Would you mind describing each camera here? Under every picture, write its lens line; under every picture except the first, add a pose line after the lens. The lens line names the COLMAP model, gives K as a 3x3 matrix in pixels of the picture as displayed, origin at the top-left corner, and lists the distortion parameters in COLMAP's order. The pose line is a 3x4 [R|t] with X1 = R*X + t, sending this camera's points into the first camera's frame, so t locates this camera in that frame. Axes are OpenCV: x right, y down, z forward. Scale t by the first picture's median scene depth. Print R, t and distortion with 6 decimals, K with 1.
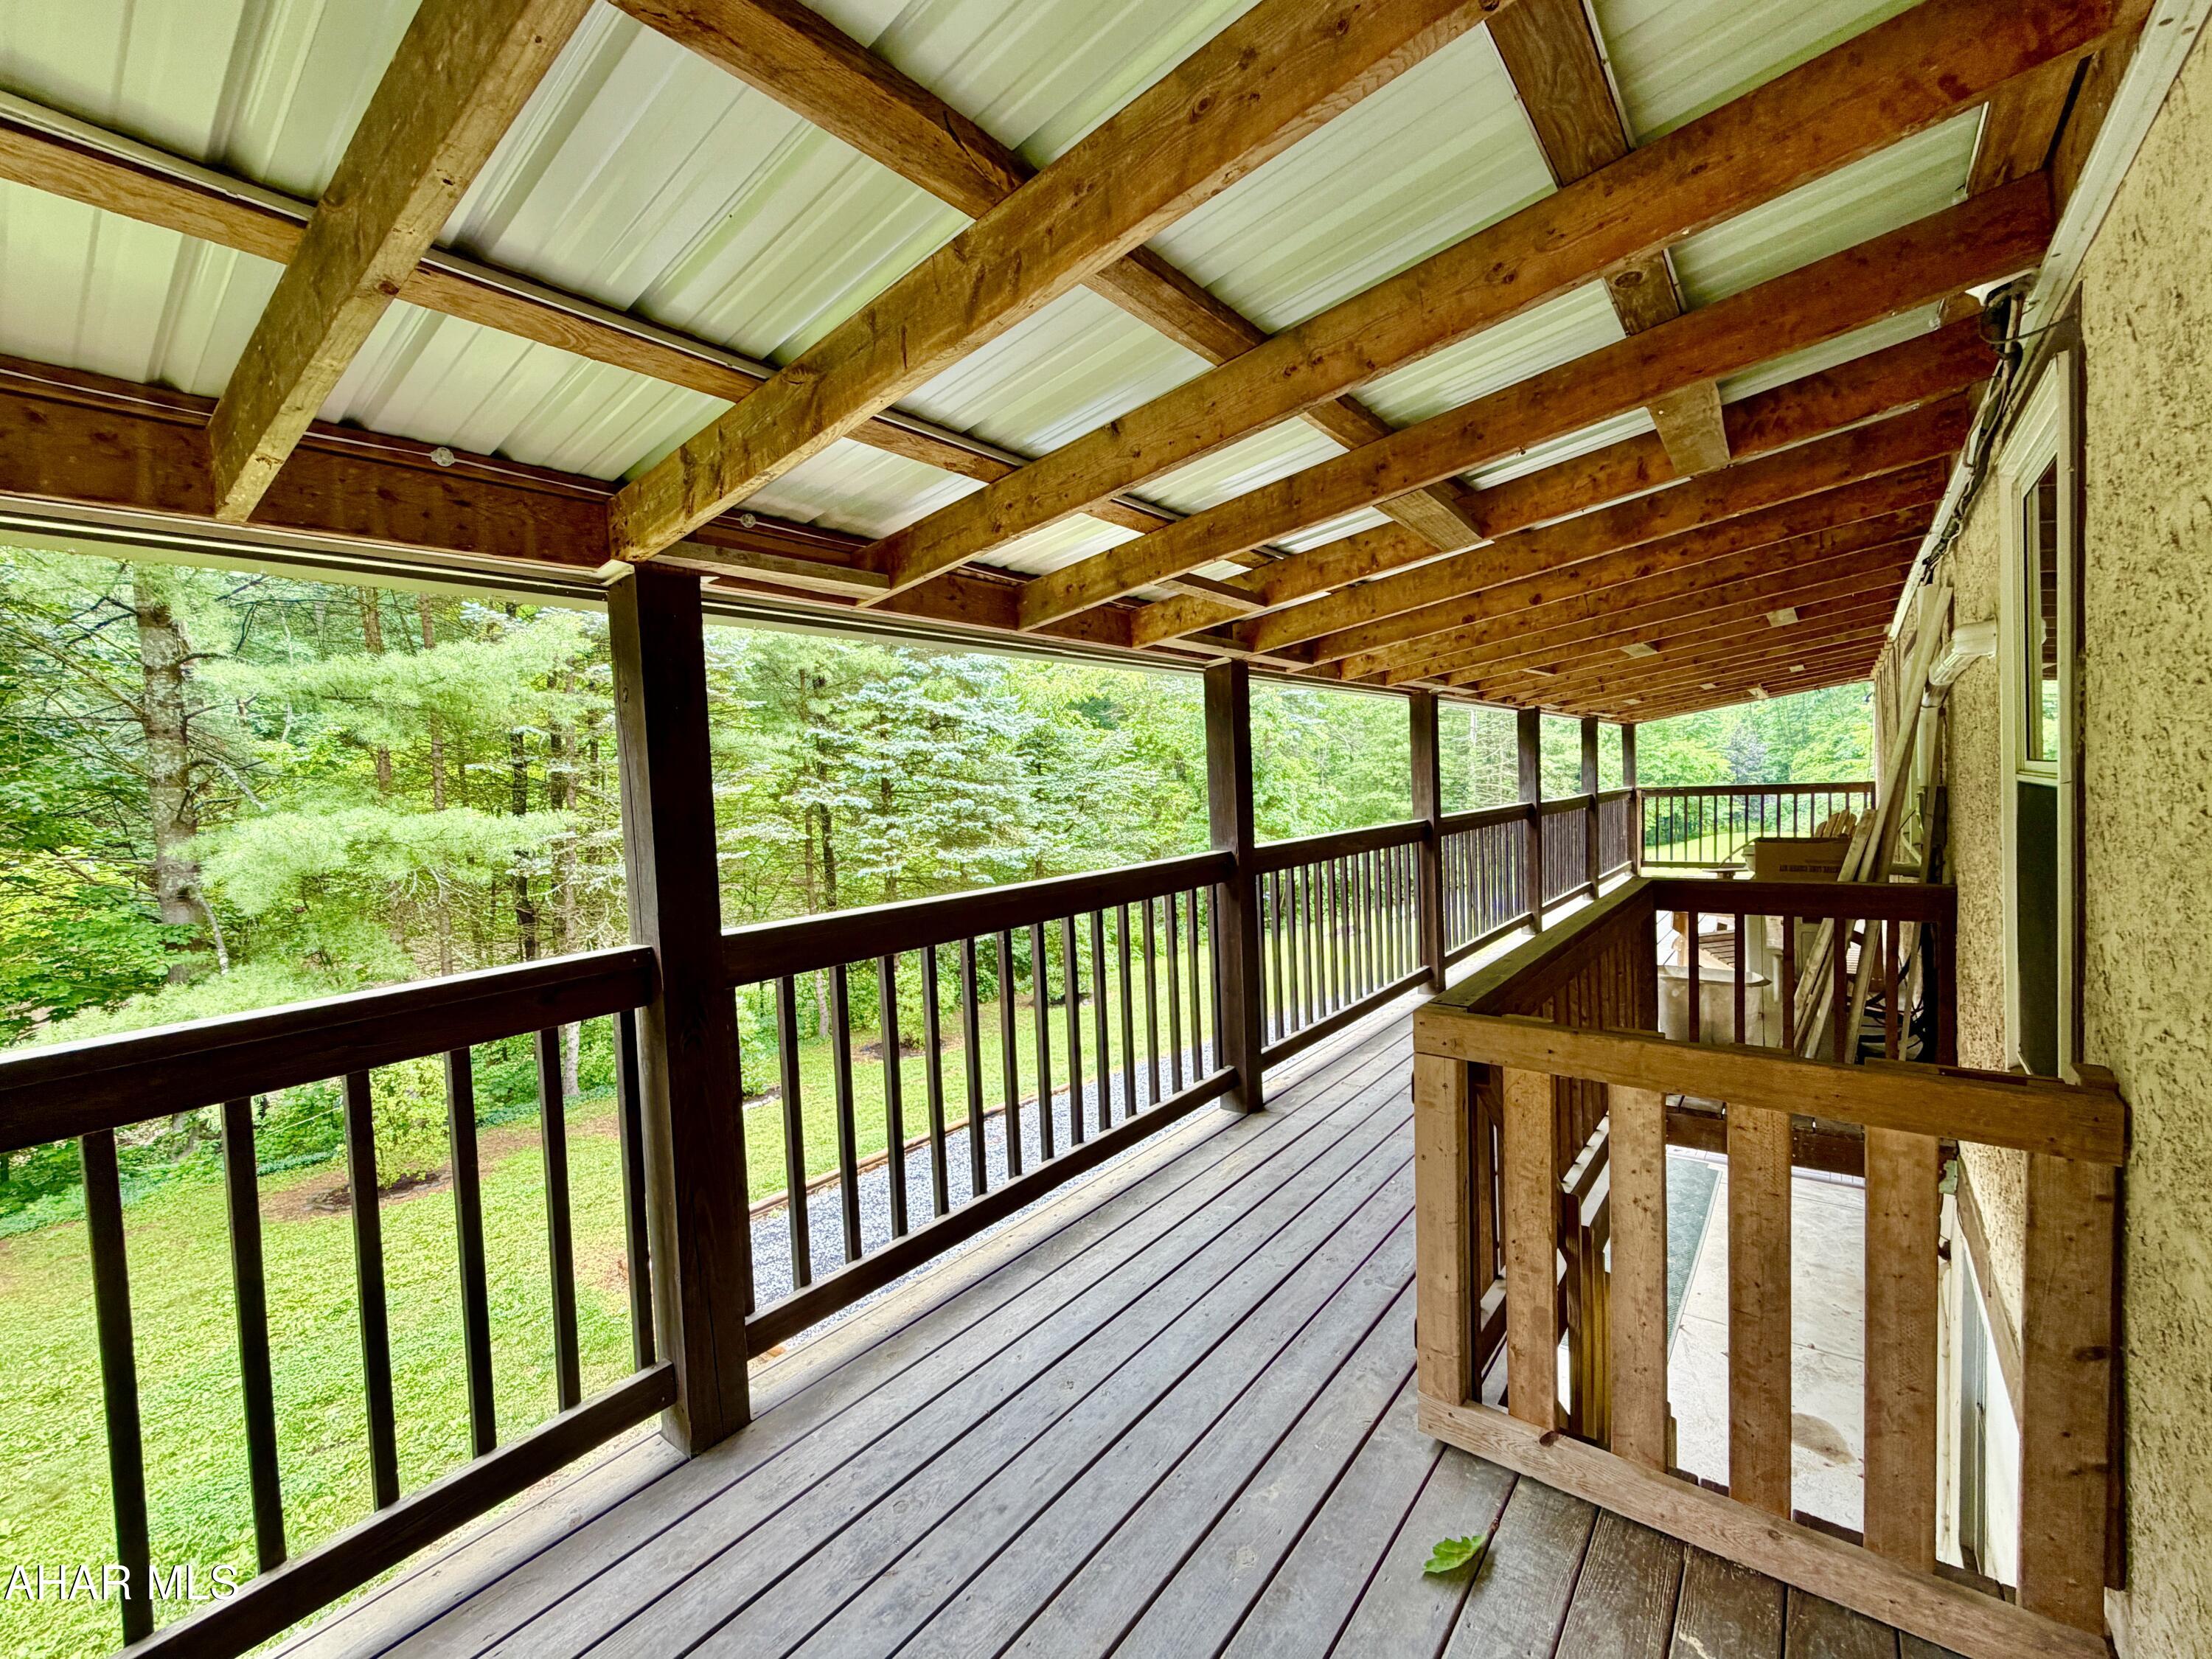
lens RADIAL K [[936.3, 0, 1106.0], [0, 936.3, 829.5], [0, 0, 1]] dist [0.002661, 0.000142]
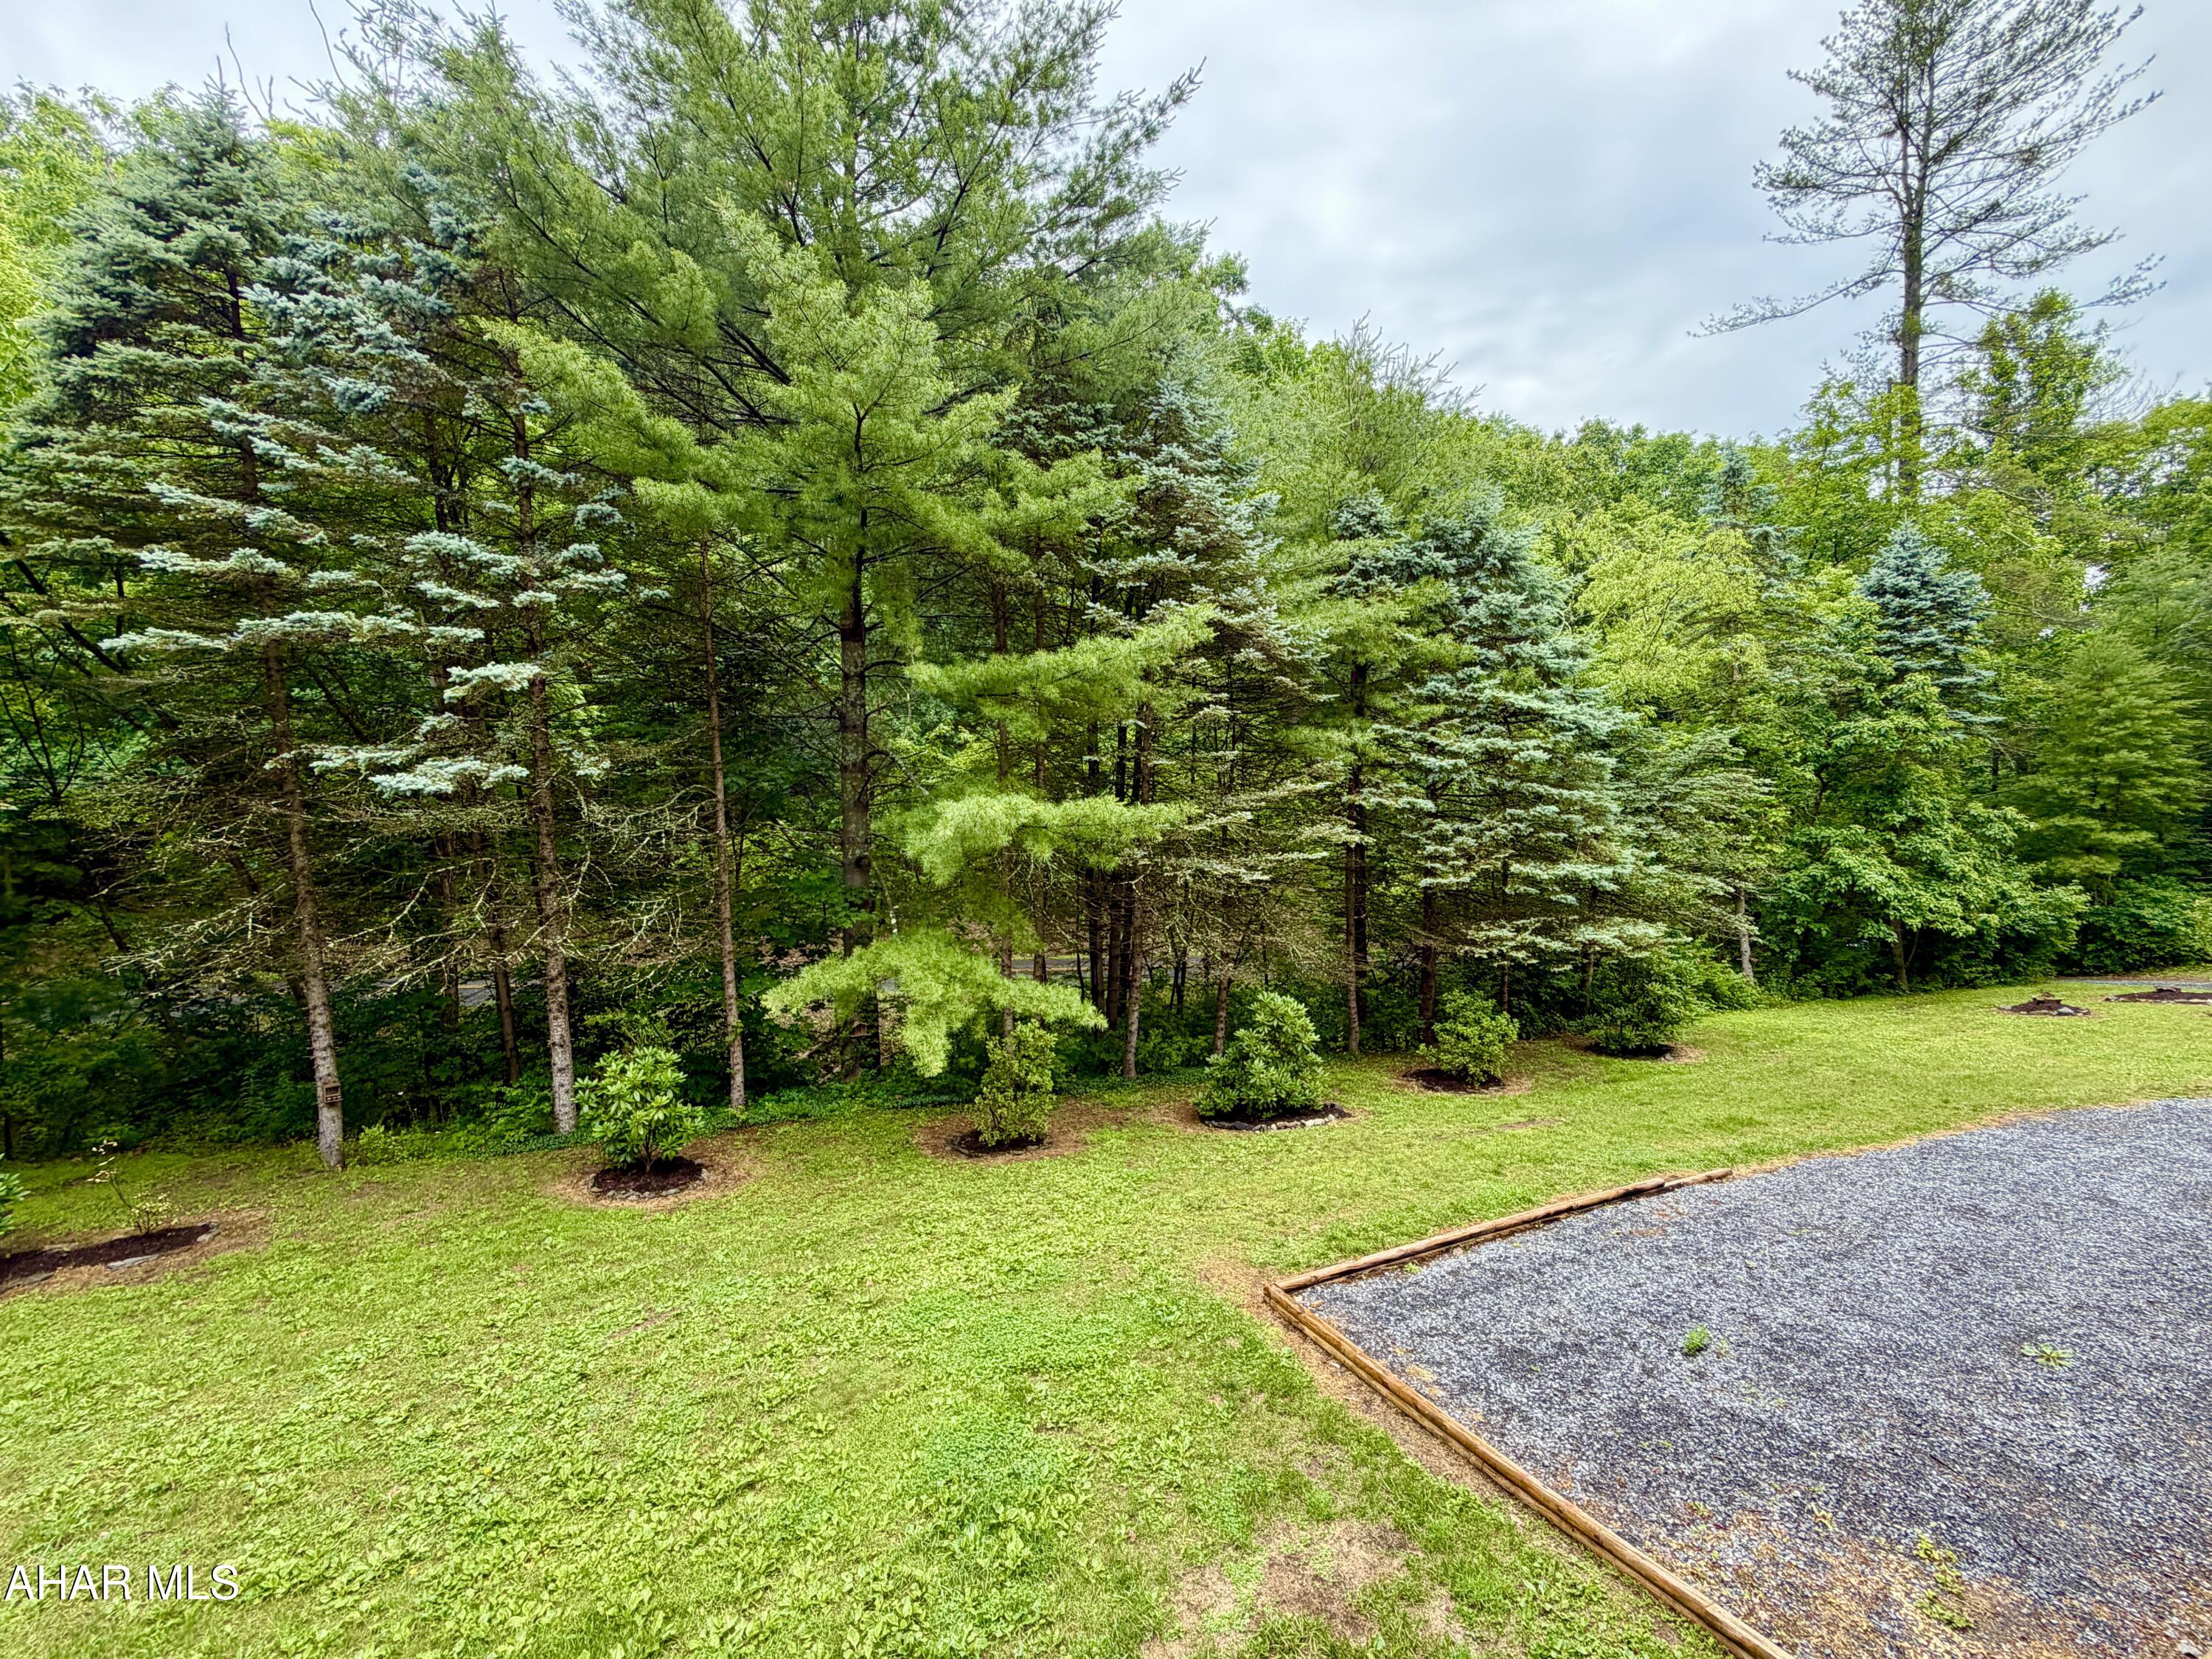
lens RADIAL K [[936.3, 0, 1106.0], [0, 936.3, 829.5], [0, 0, 1]] dist [0.002661, 0.000142]
pose [[0.897626, 0.044653, -0.438489, -0.136149], [-0.047979, 0.998842, 0.003500, 0.006295], [0.438138, 0.017897, 0.898730, 0.044835]]
